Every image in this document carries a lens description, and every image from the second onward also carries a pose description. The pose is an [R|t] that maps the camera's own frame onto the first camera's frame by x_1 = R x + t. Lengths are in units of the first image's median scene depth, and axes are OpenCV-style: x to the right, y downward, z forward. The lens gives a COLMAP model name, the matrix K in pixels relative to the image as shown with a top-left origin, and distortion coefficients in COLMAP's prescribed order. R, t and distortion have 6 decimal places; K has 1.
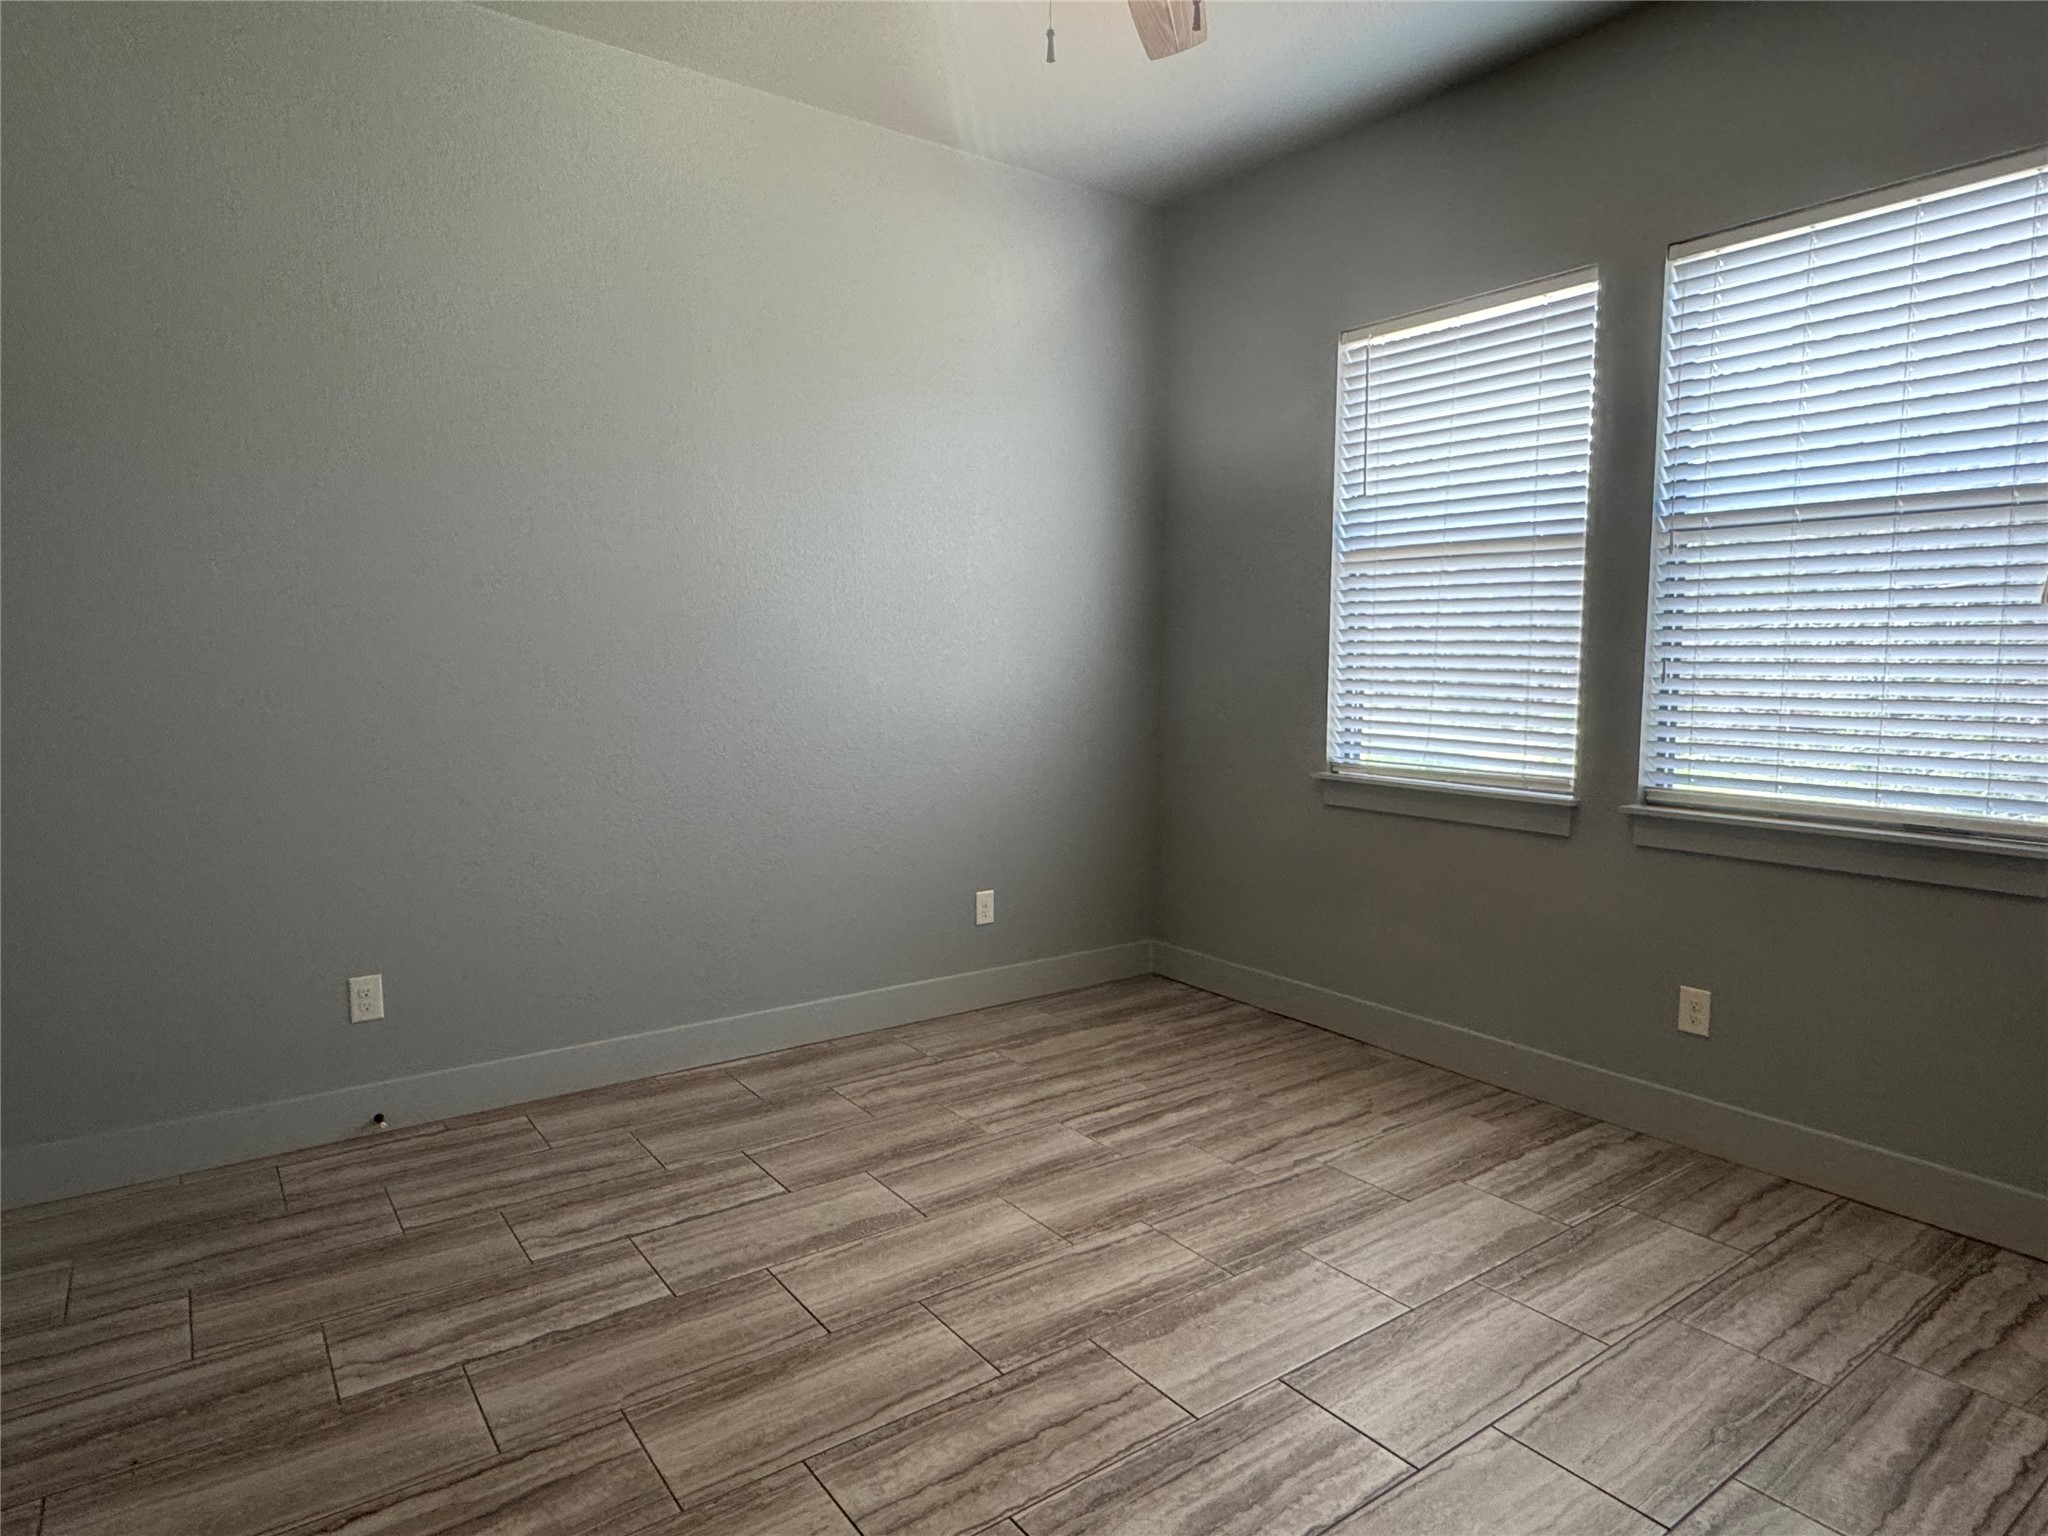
lens RADIAL K [[1184.5, 0, 1012.4], [0, 1184.5, 759.2], [0, 0, 1]] dist [-0.000934, -0.001218]
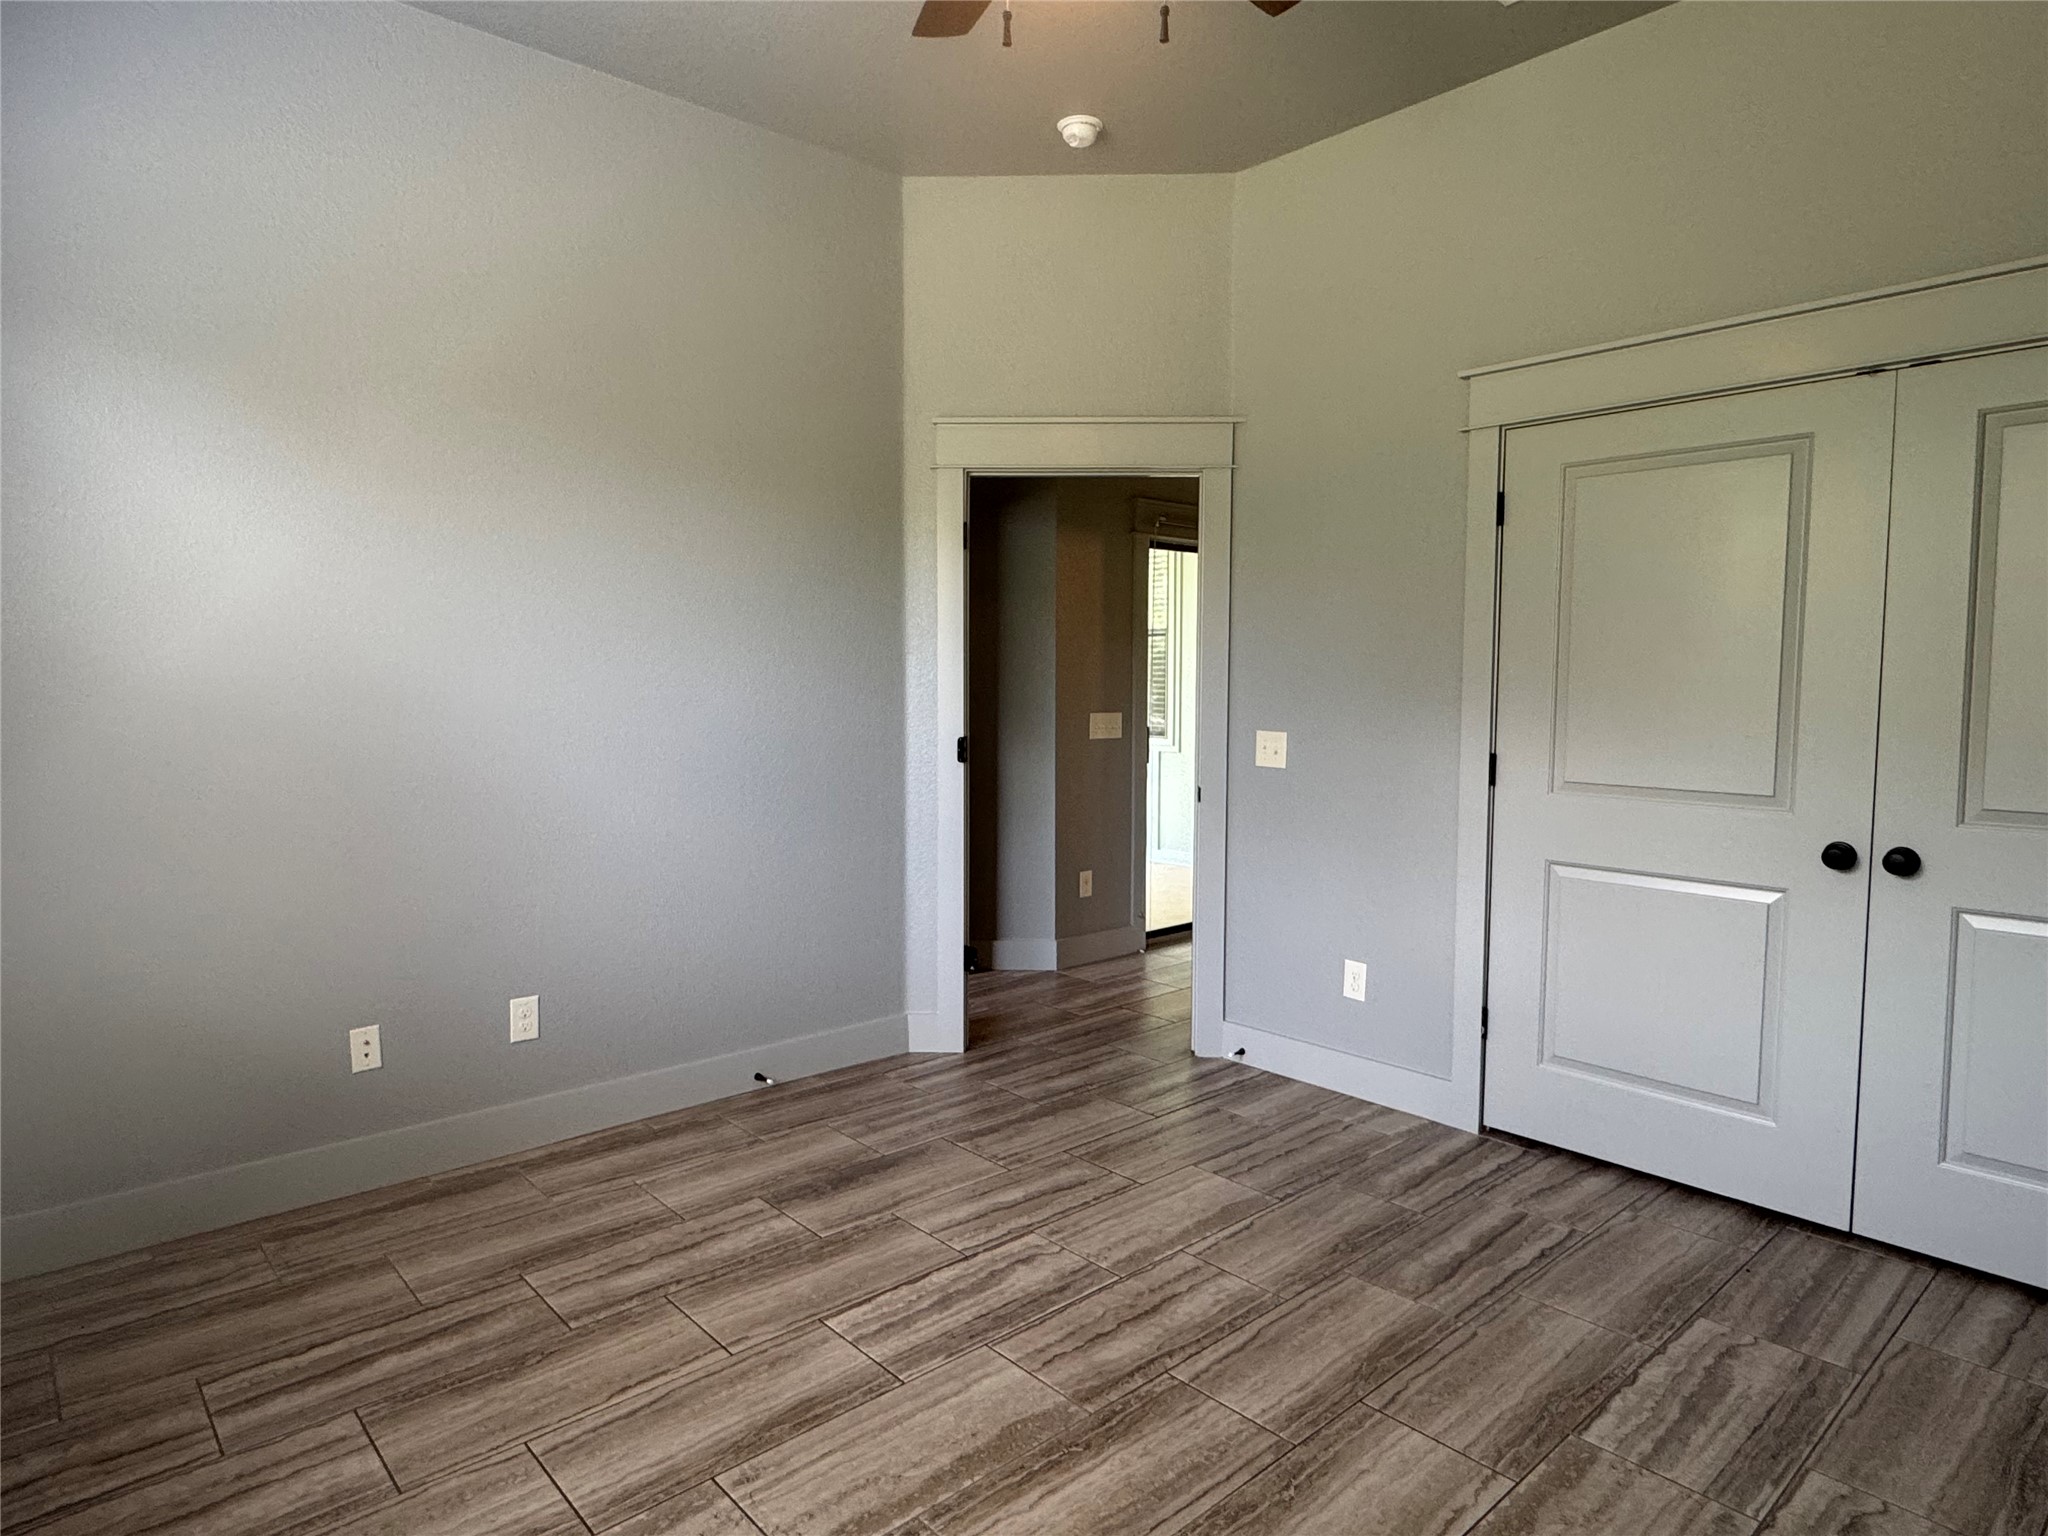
lens RADIAL K [[1184.5, 0, 1022.2], [0, 1184.5, 766.9], [0, 0, 1]] dist [-0.000934, -0.001218]
pose [[-0.993269, 0.000467, -0.115825, 0.203475], [-0.018356, 0.986720, 0.161390, -0.151353], [0.114362, 0.162430, -0.980070, 1.631895]]
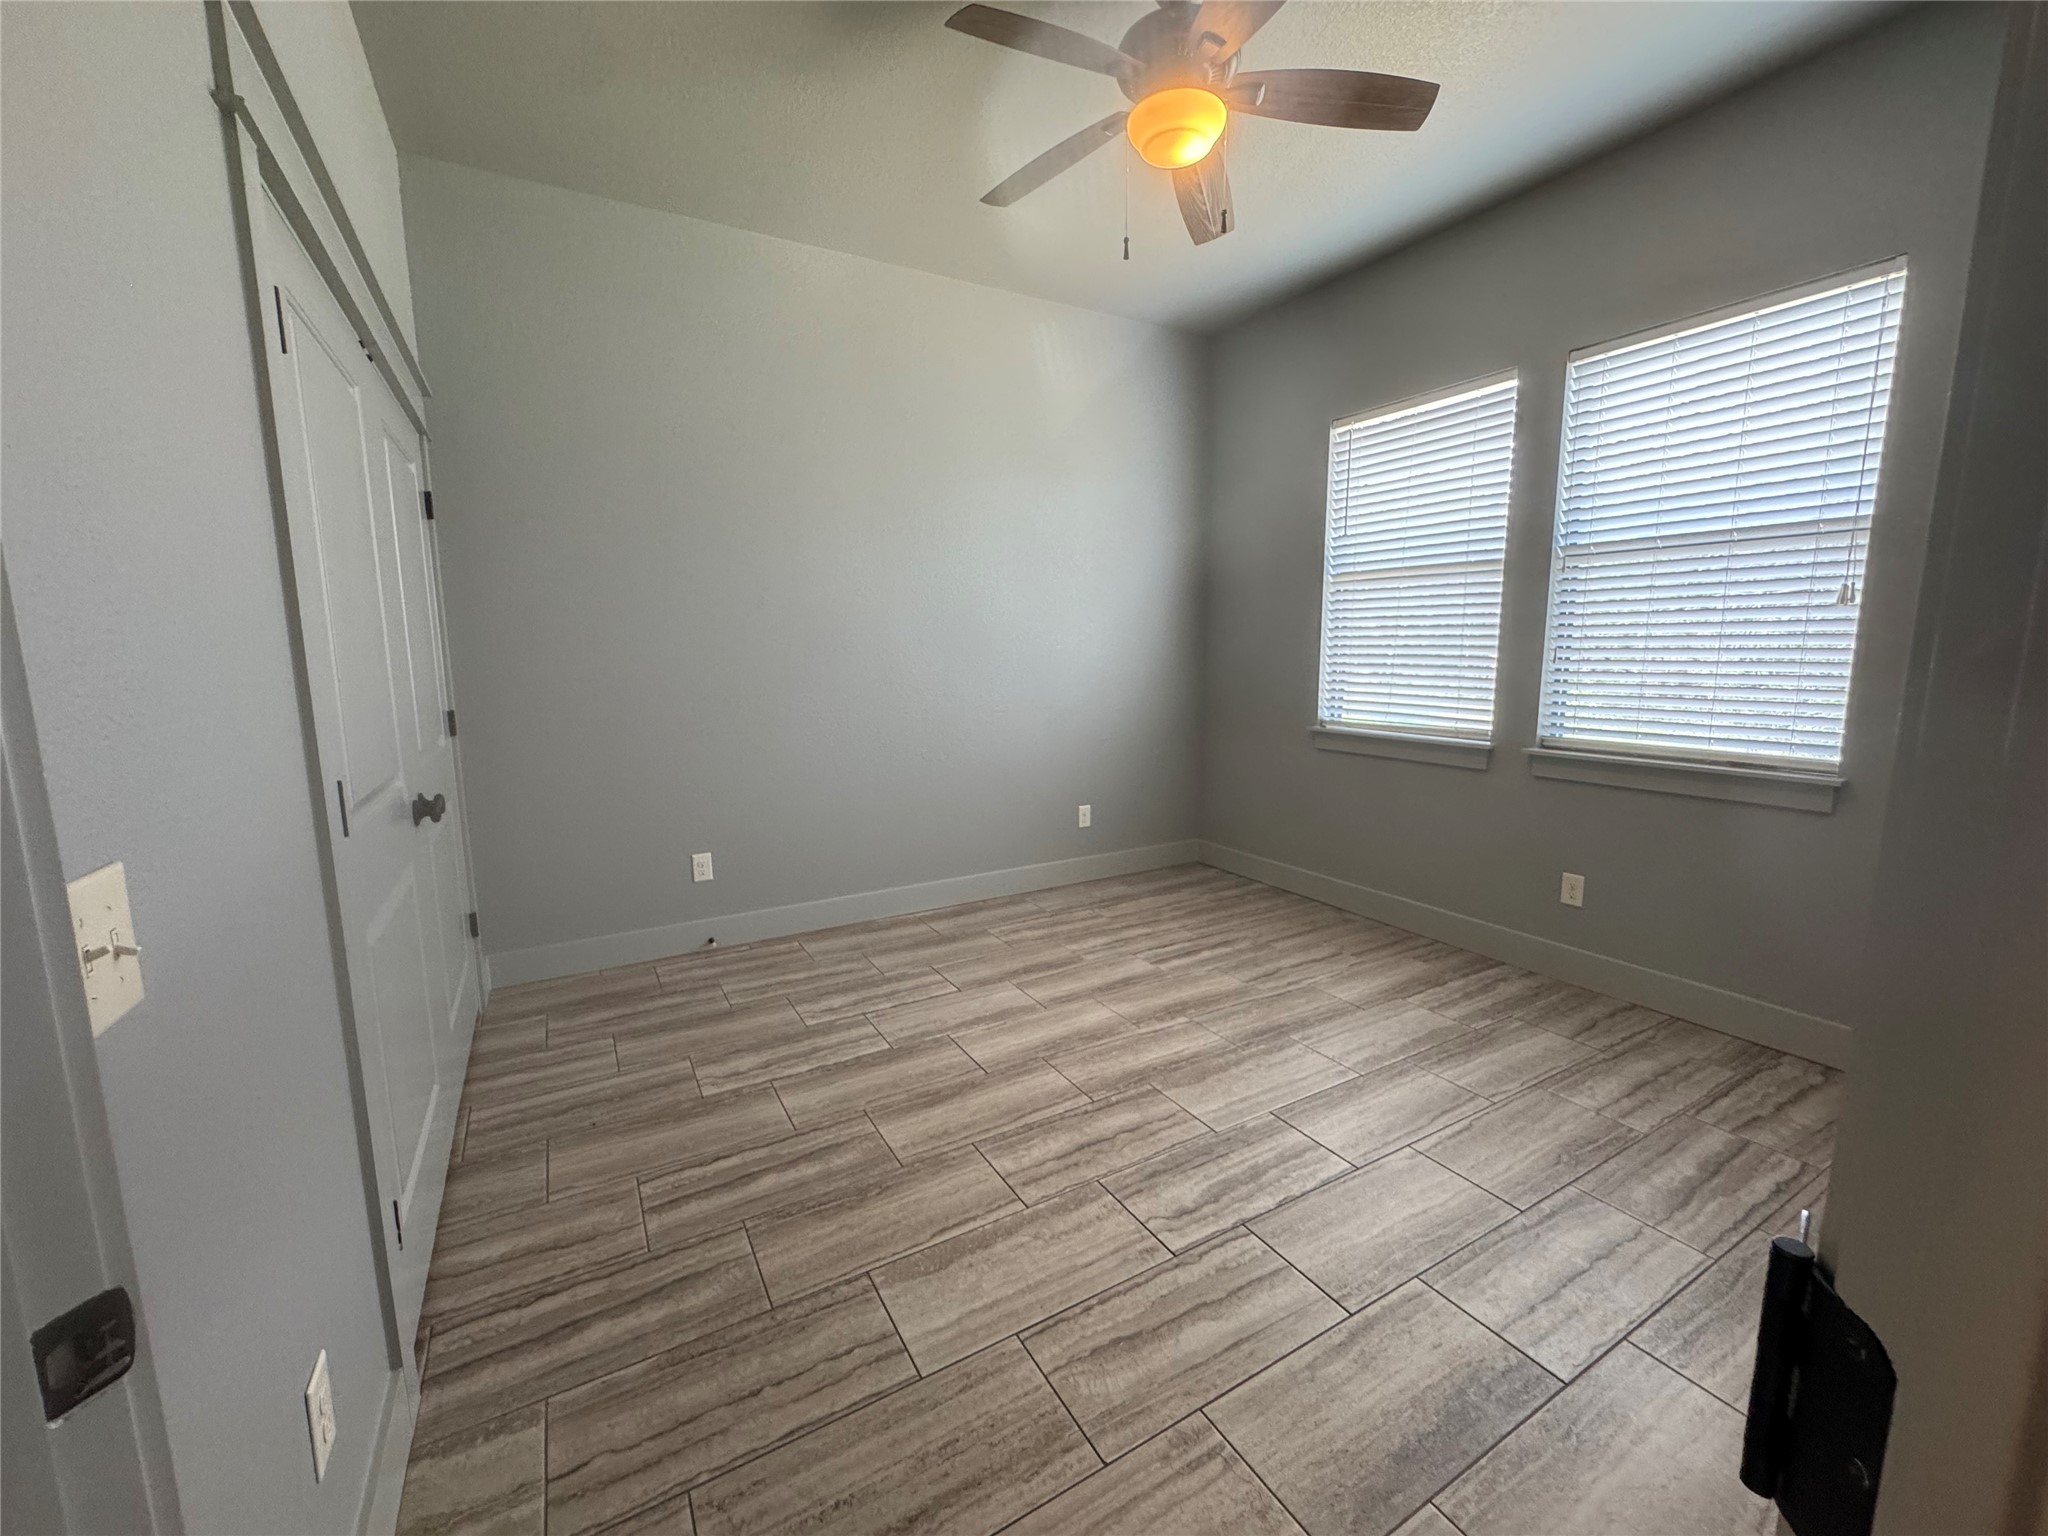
lens RADIAL K [[818.3, 0, 1016.8], [0, 818.3, 758.1], [0, 0, 1]] dist [-0.001113, -0.000789]
pose [[0.994244, 0.000852, -0.107137, 0.005264], [0.004345, 0.998825, 0.048264, -0.000444], [0.107052, -0.048452, 0.993072, -0.078385]]
